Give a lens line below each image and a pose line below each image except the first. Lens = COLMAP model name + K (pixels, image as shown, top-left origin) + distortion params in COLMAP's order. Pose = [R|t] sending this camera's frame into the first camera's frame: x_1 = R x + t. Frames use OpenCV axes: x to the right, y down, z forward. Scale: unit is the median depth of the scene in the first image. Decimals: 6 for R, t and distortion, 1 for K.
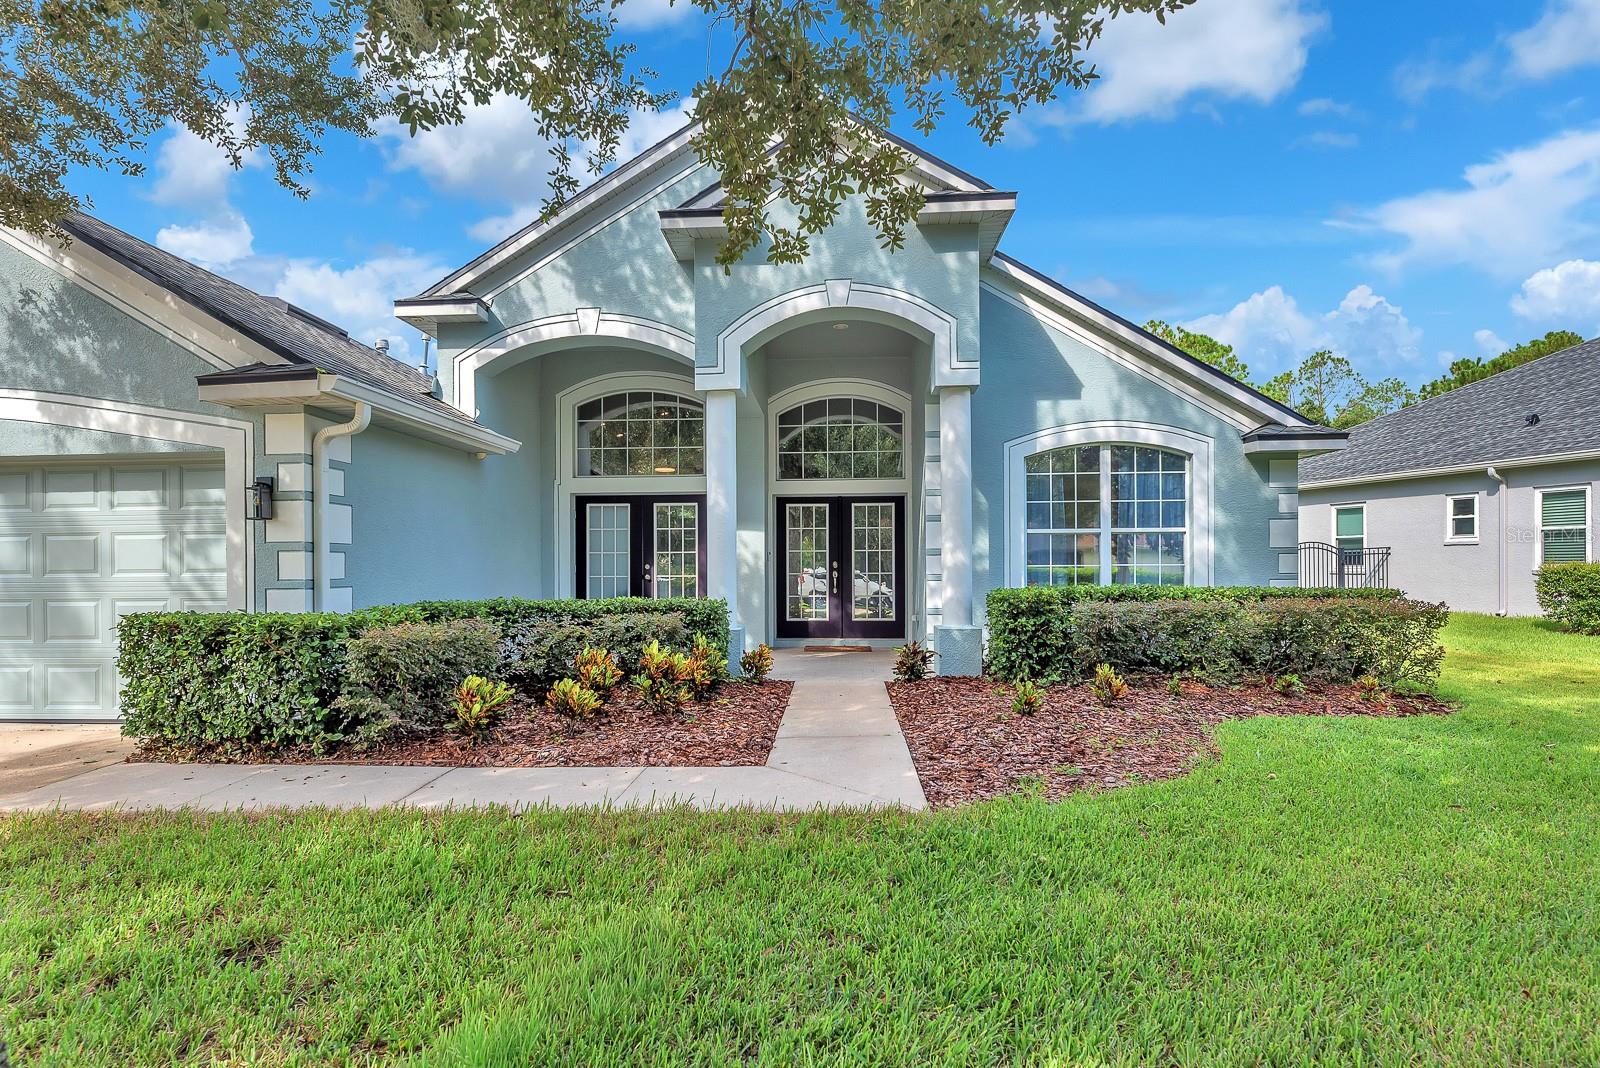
lens RADIAL K [[828.0, 0, 803.9], [0, 828.0, 582.2], [0, 0, 1]] dist [-0.015246, -0.000728]
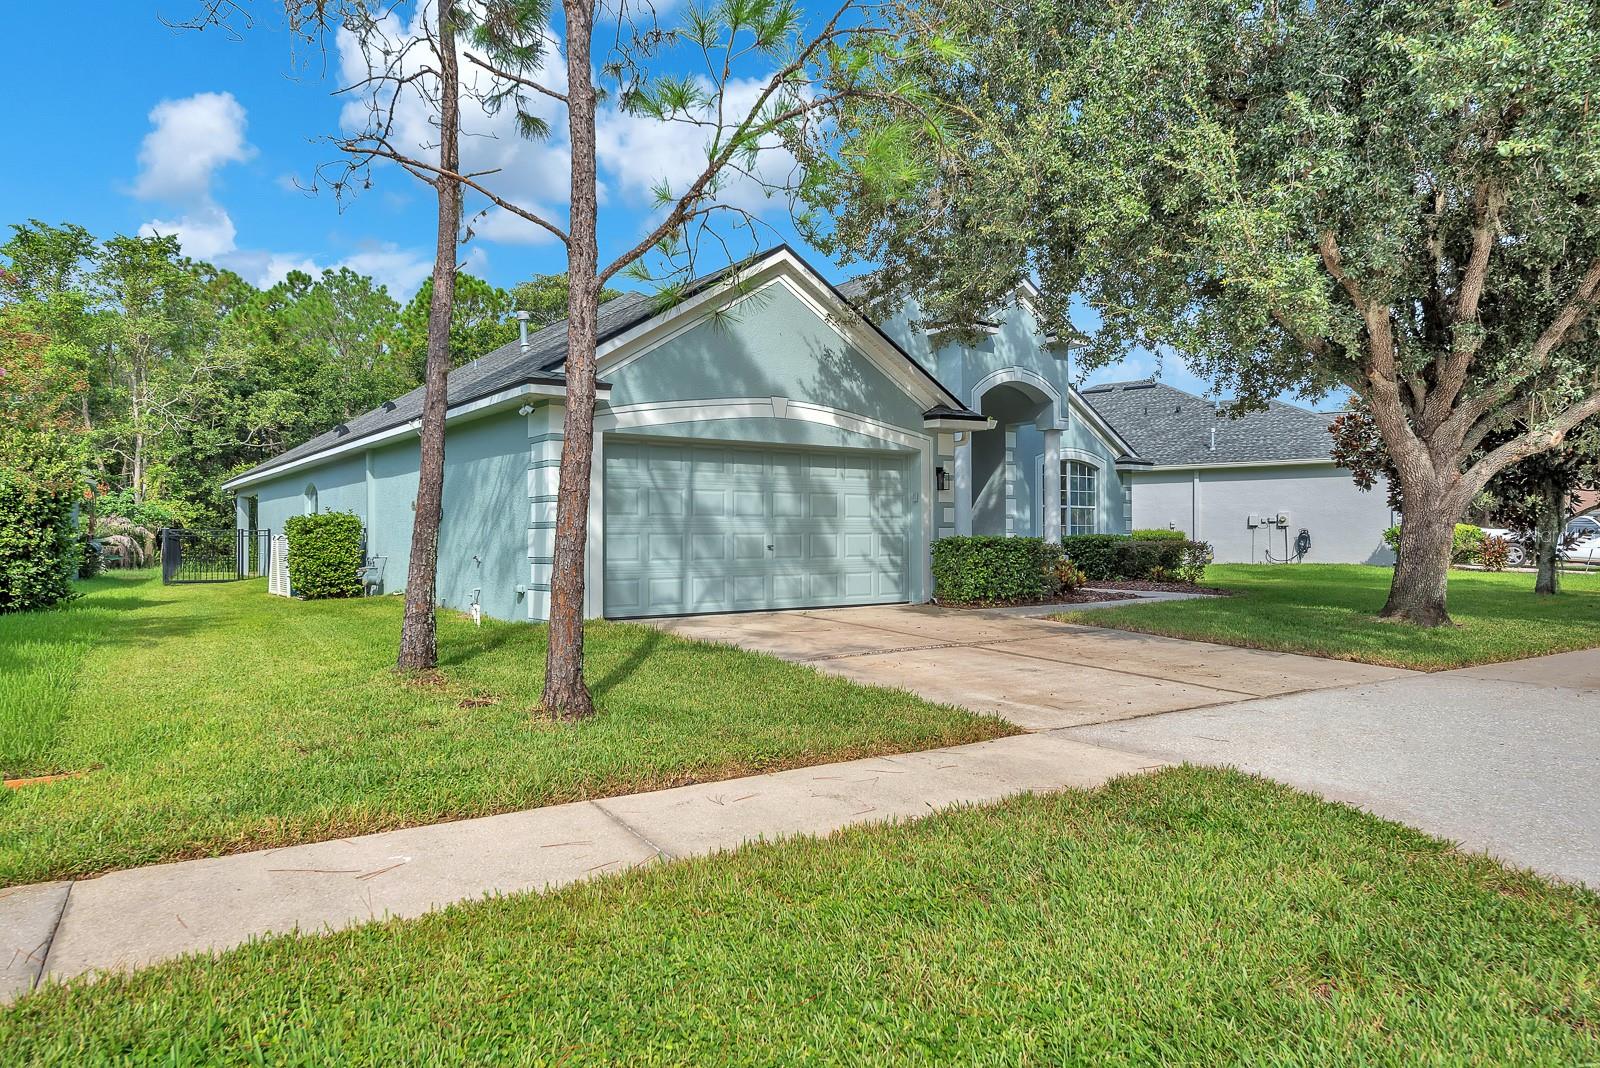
lens RADIAL K [[1135.4, 0, 800.0], [0, 1135.4, 534.0], [0, 0, 1]] dist [0.003163, 0.001360]
pose [[0.748204, 0.009554, 0.663400, -2.462279], [0.019090, 0.999172, -0.035920, 0.104259], [-0.663194, 0.039539, 0.747402, -0.672961]]
